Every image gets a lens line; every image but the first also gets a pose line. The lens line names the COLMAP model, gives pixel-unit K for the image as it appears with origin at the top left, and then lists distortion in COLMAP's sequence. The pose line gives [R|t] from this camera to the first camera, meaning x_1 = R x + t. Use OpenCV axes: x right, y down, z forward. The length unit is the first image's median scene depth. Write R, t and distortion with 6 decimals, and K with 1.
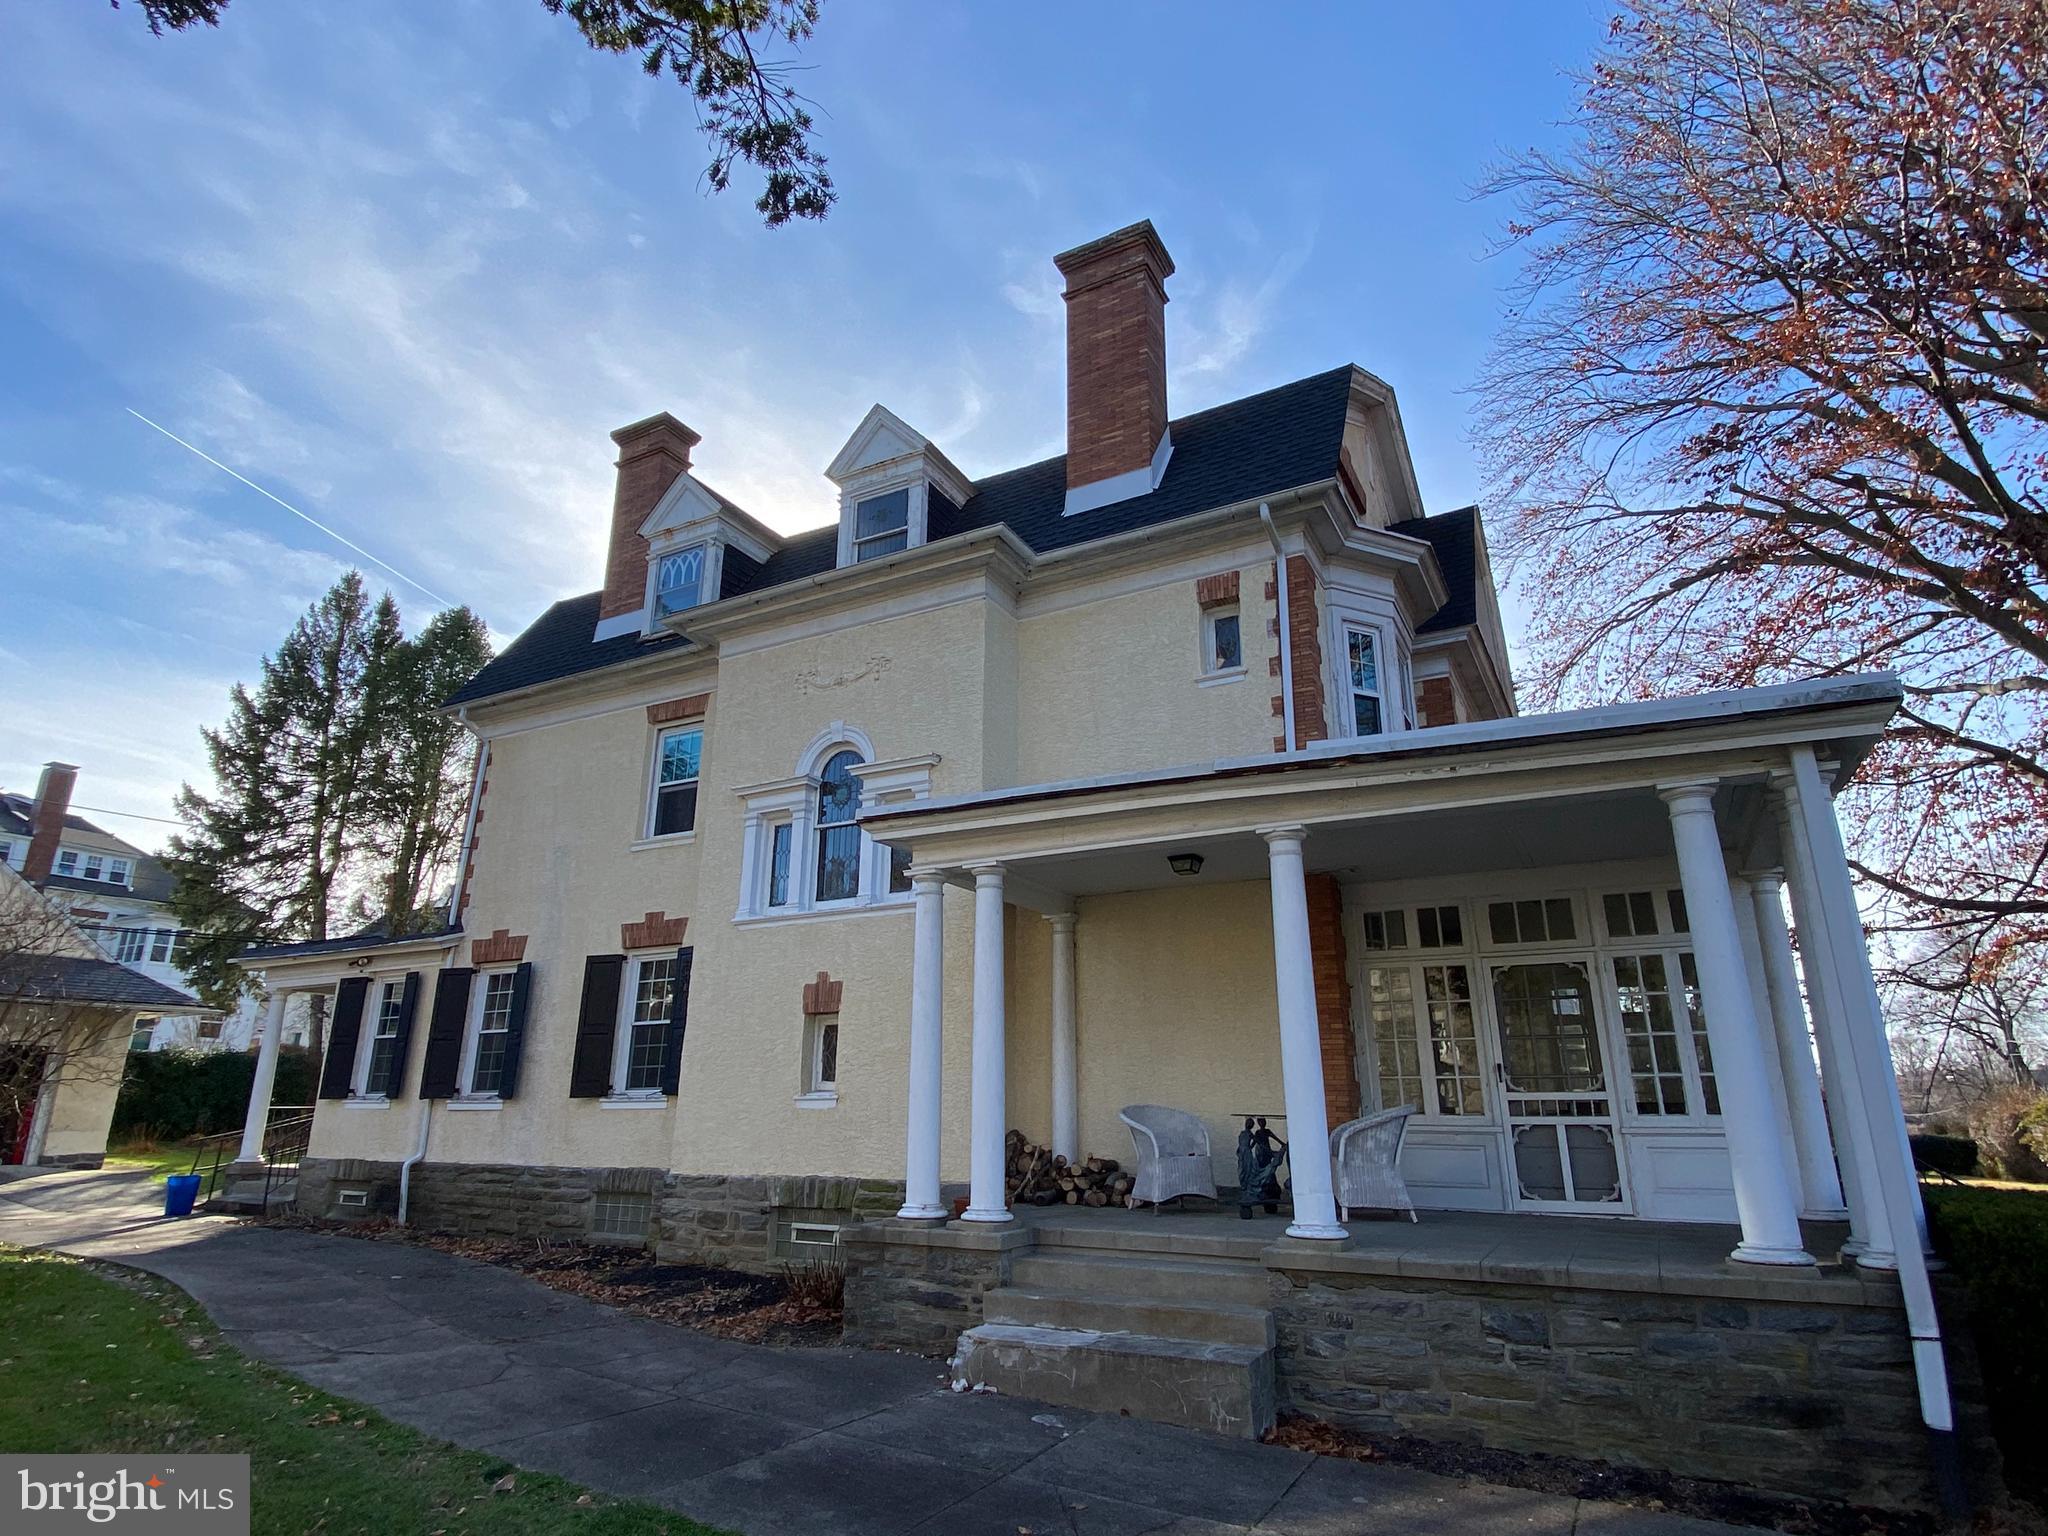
lens RADIAL K [[1055.0, 0, 1024.0], [0, 1055.0, 768.0], [0, 0, 1]] dist [-0.029823, 0.000762]
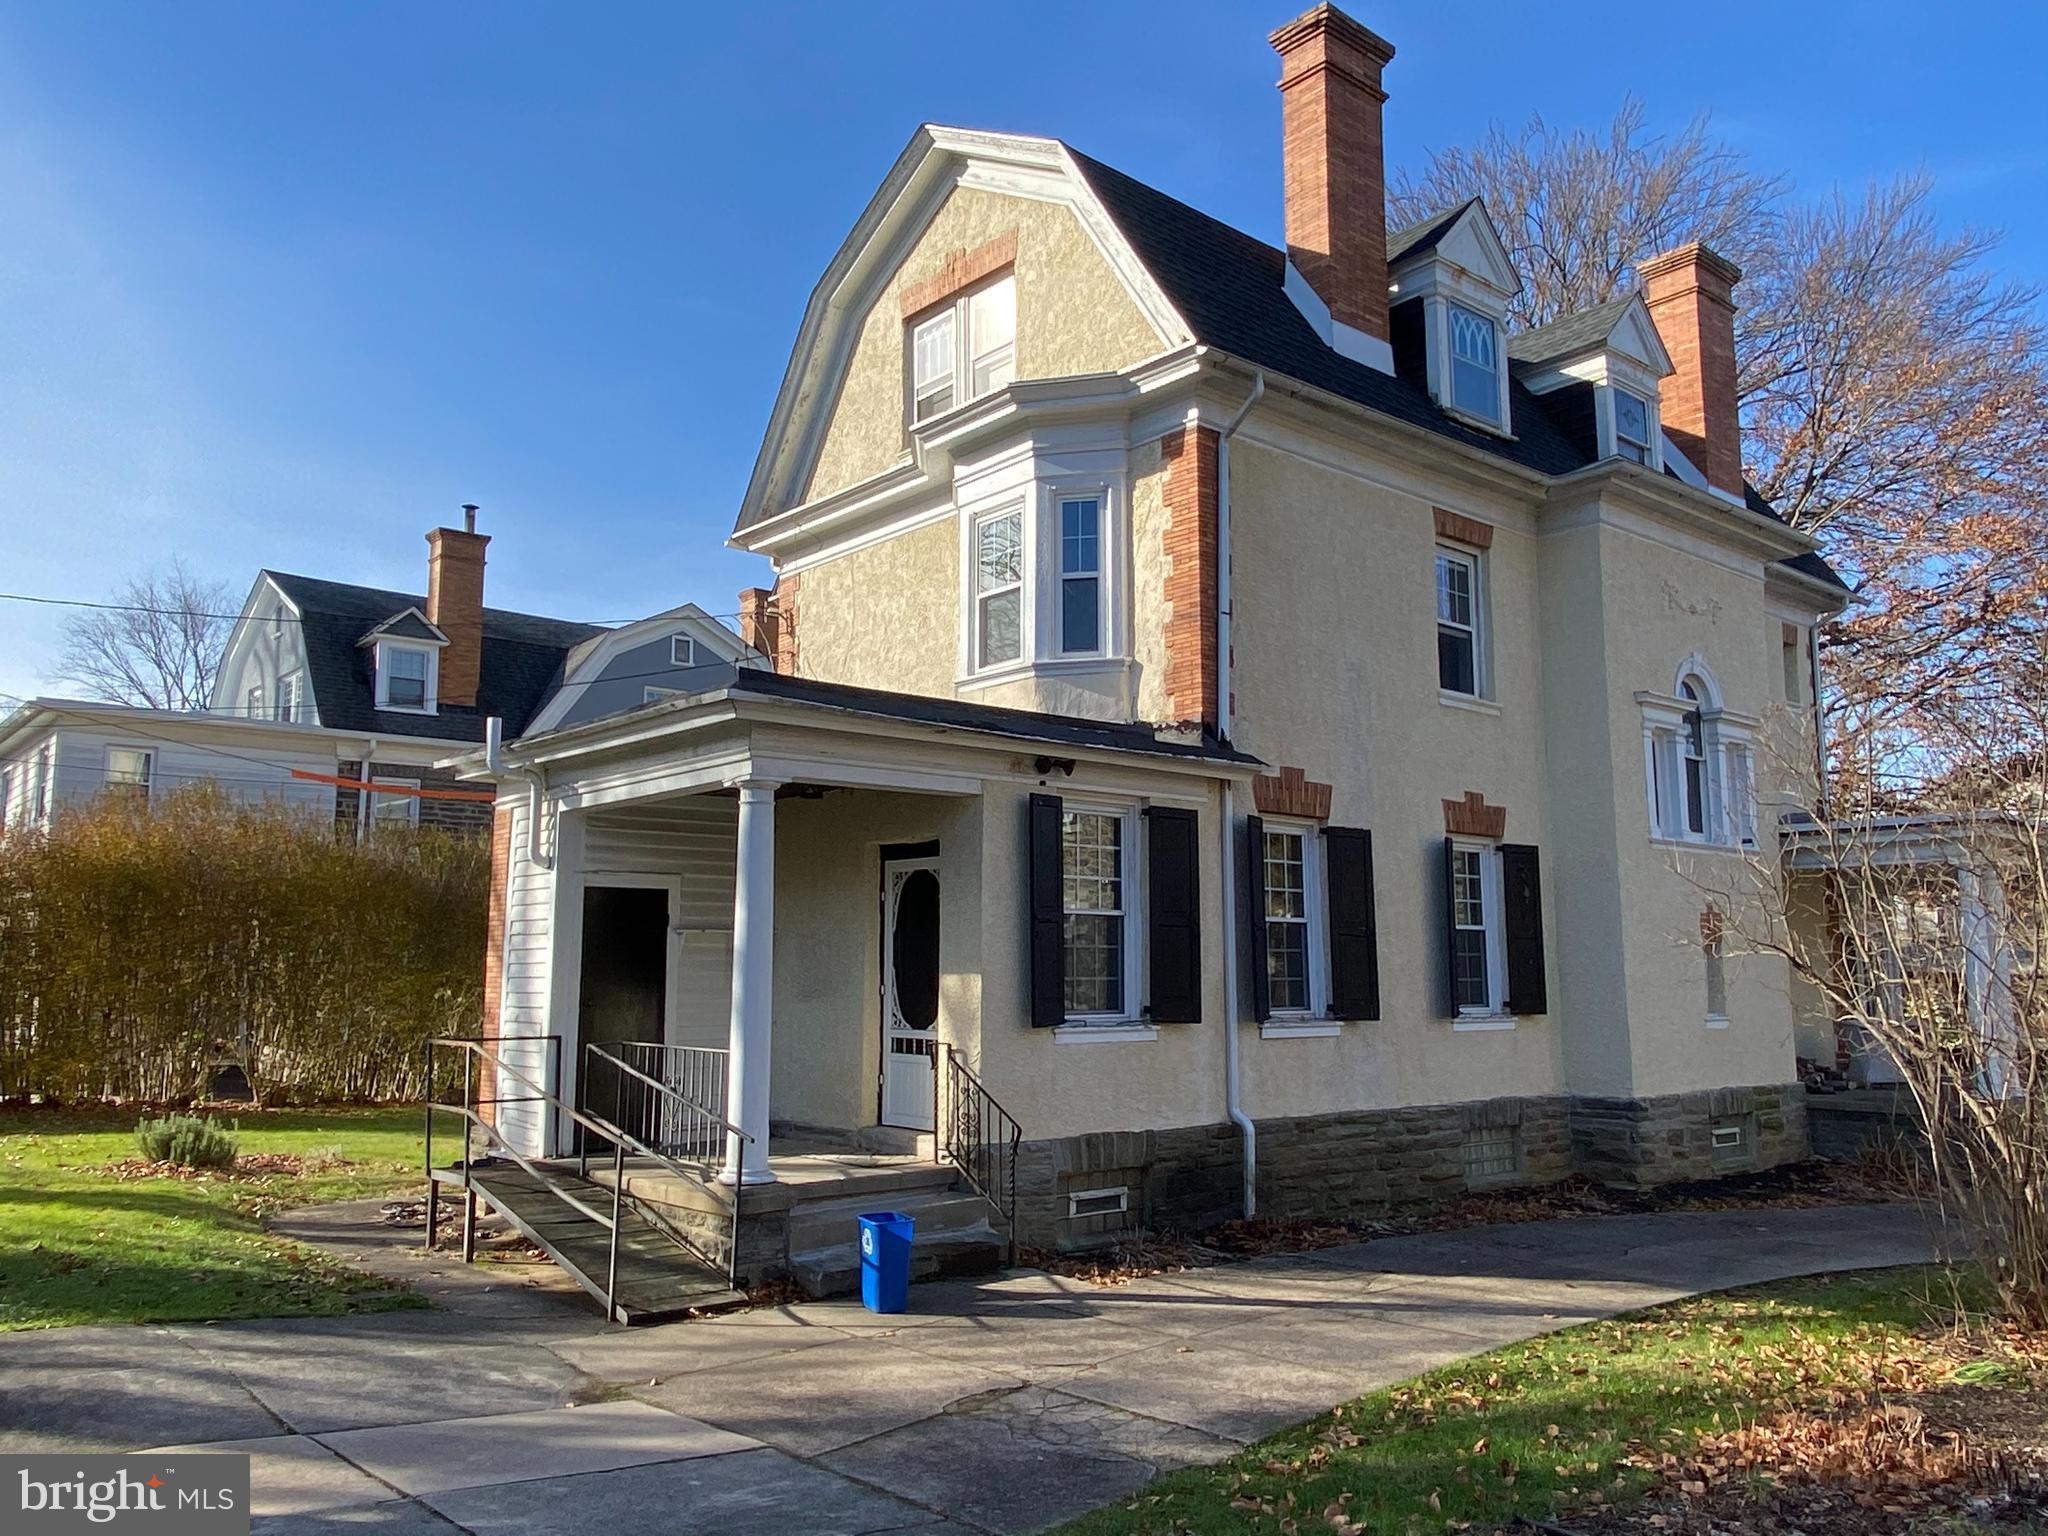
lens RADIAL K [[1568.8, 0, 1024.0], [0, 1568.8, 768.0], [0, 0, 1]] dist [0.041558, -0.000459]
pose [[0.380903, 0.135301, 0.914662, -1.478224], [-0.286205, 0.957904, -0.022509, 0.228719], [-0.879204, -0.253207, 0.403593, 0.767903]]
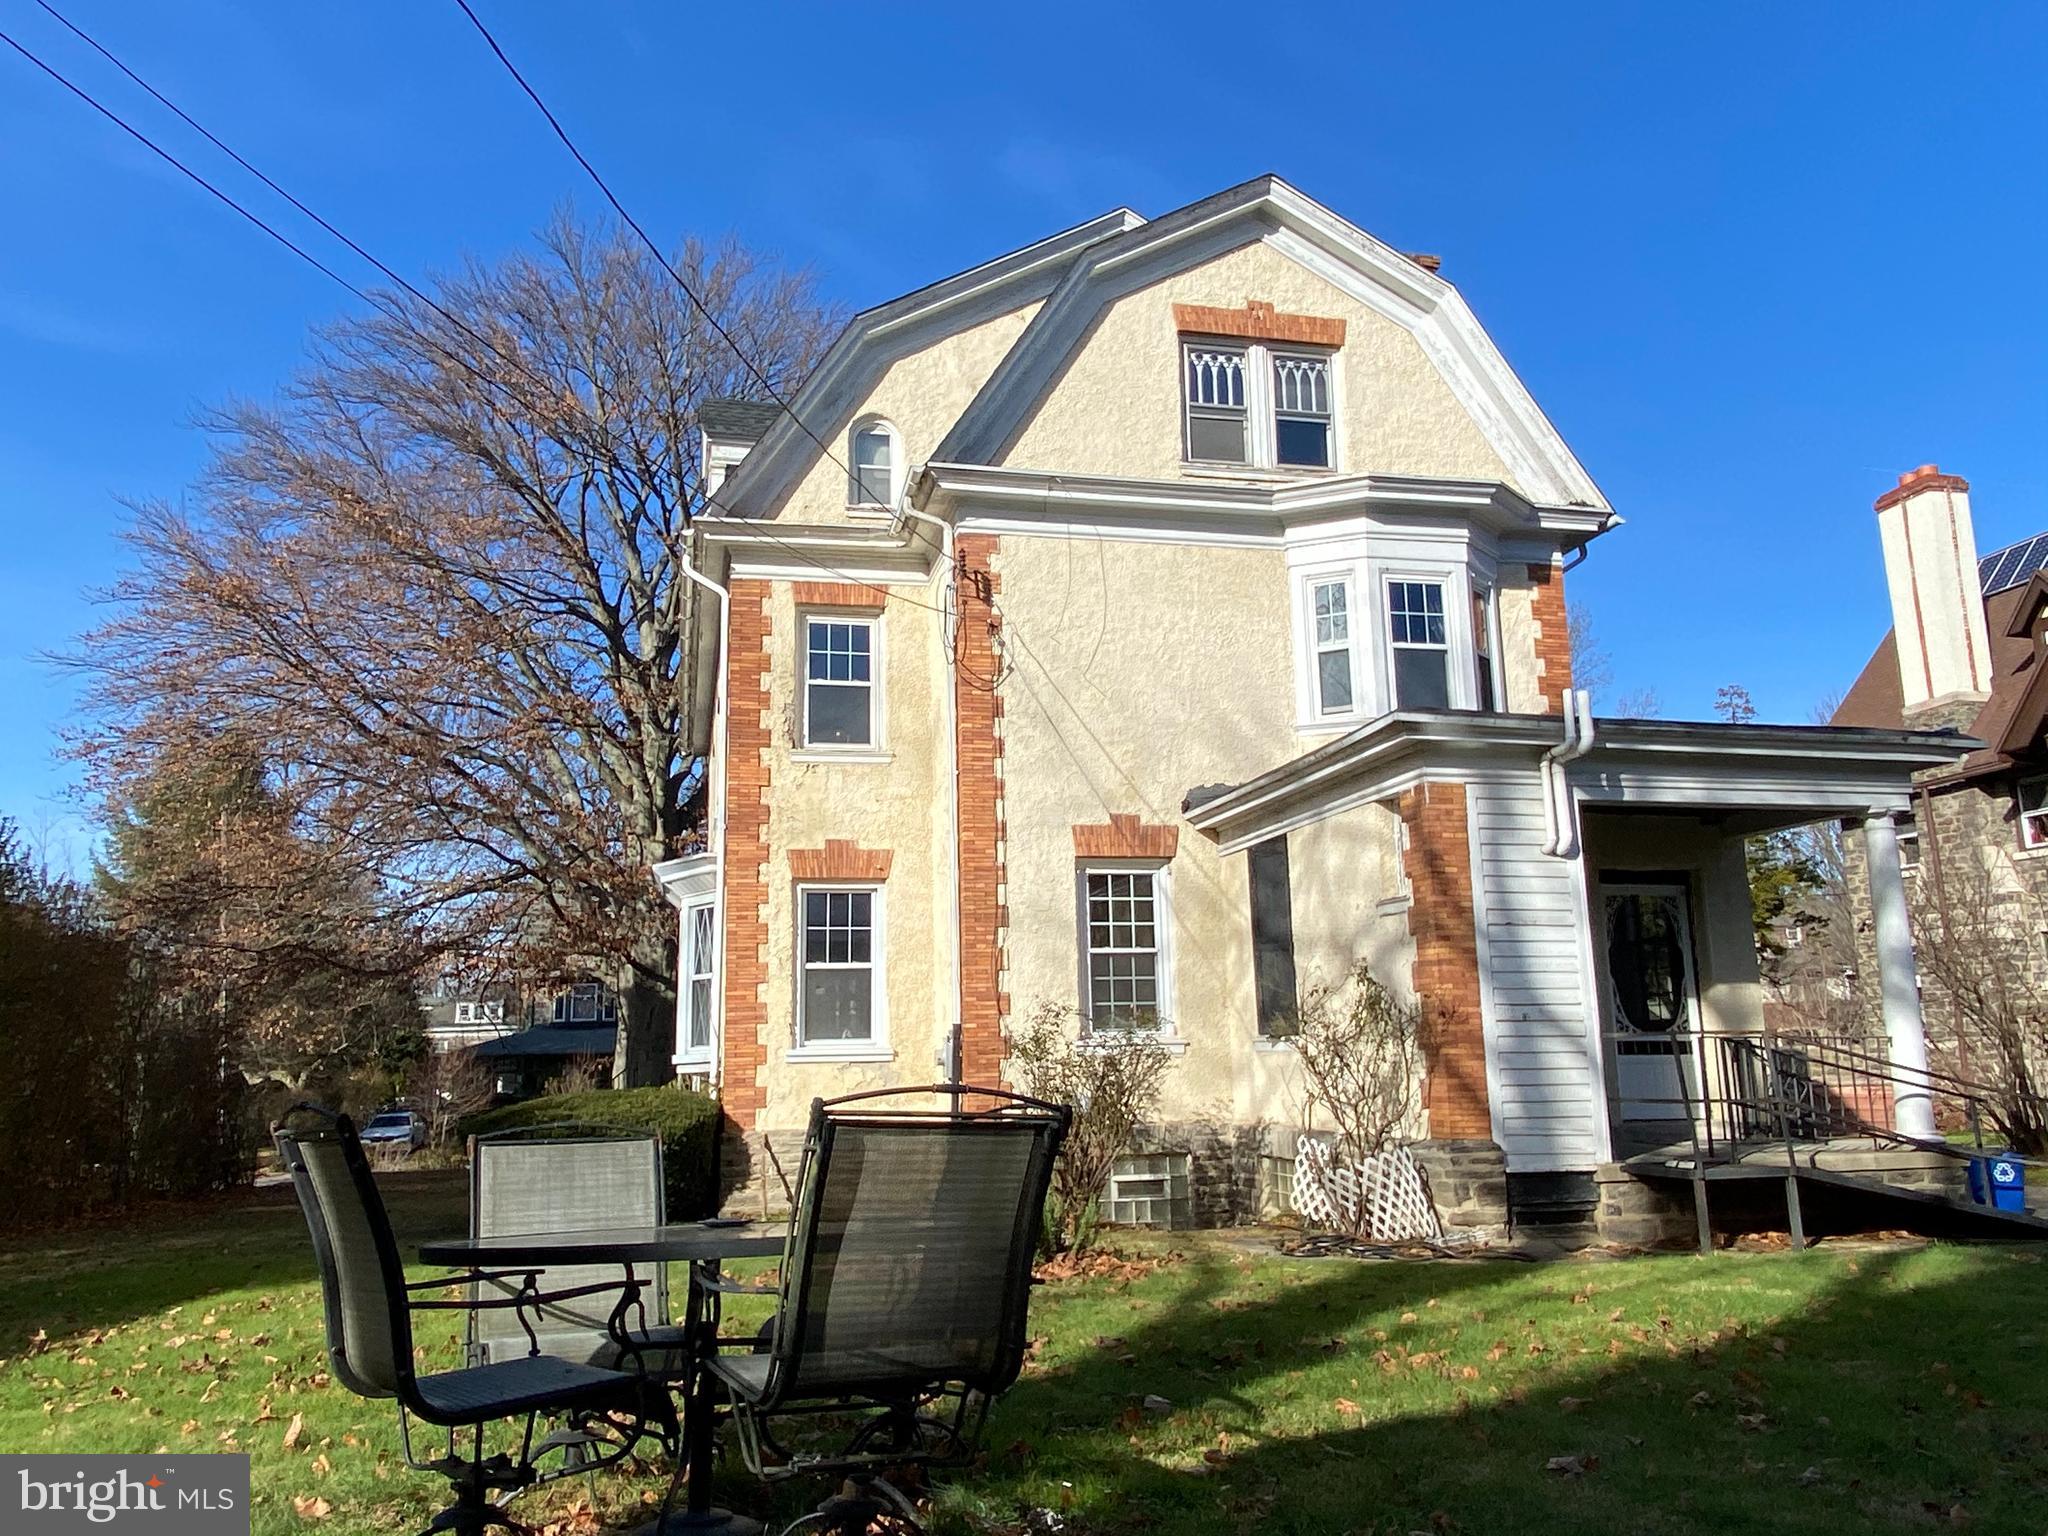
lens RADIAL K [[1568.8, 0, 1024.0], [0, 1568.8, 768.0], [0, 0, 1]] dist [0.041558, -0.000459]
pose [[-0.642688, 0.164703, 0.748214, -1.240508], [-0.212123, 0.900183, -0.380361, 0.630288], [-0.736176, -0.403167, -0.543600, 1.901459]]
